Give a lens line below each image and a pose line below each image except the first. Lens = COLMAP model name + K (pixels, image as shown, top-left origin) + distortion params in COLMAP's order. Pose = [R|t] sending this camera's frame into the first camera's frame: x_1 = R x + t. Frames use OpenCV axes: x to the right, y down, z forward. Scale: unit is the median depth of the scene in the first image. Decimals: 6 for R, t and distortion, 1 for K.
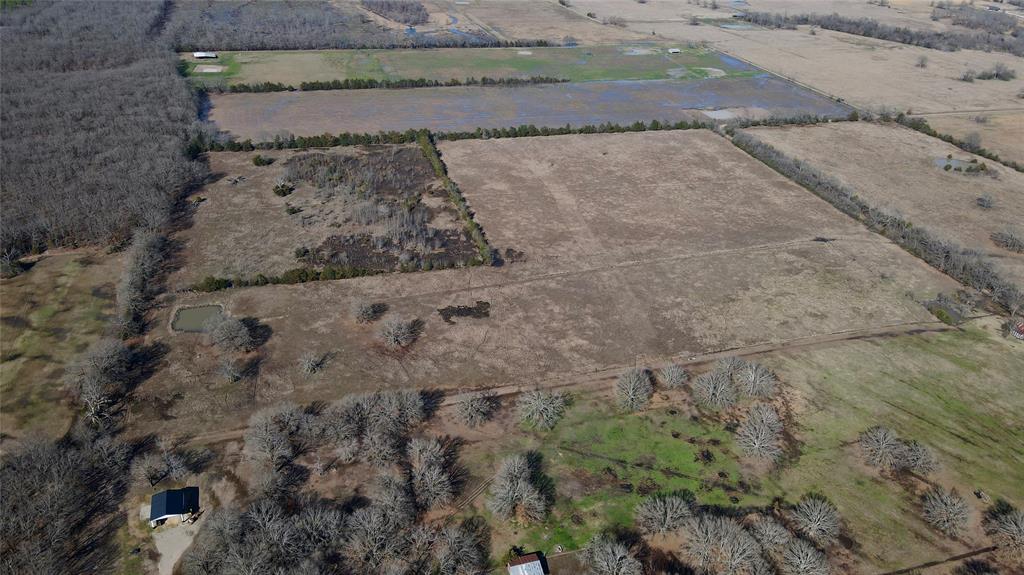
lens RADIAL K [[754.9, 0, 512.0], [0, 754.9, 287.5], [0, 0, 1]] dist [-0.007023, 0.048444]
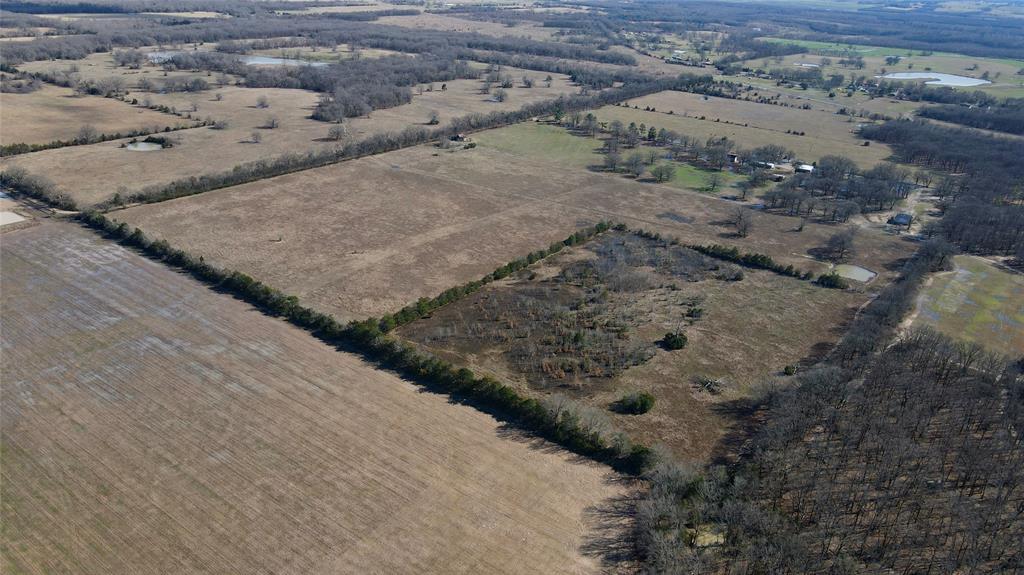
lens RADIAL K [[754.9, 0, 512.0], [0, 754.9, 287.5], [0, 0, 1]] dist [-0.007023, 0.048444]
pose [[-0.600450, -0.376366, 0.705555, -0.552584], [0.327391, 0.689279, 0.646304, -0.534311], [-0.729571, 0.619066, -0.290659, 1.026818]]
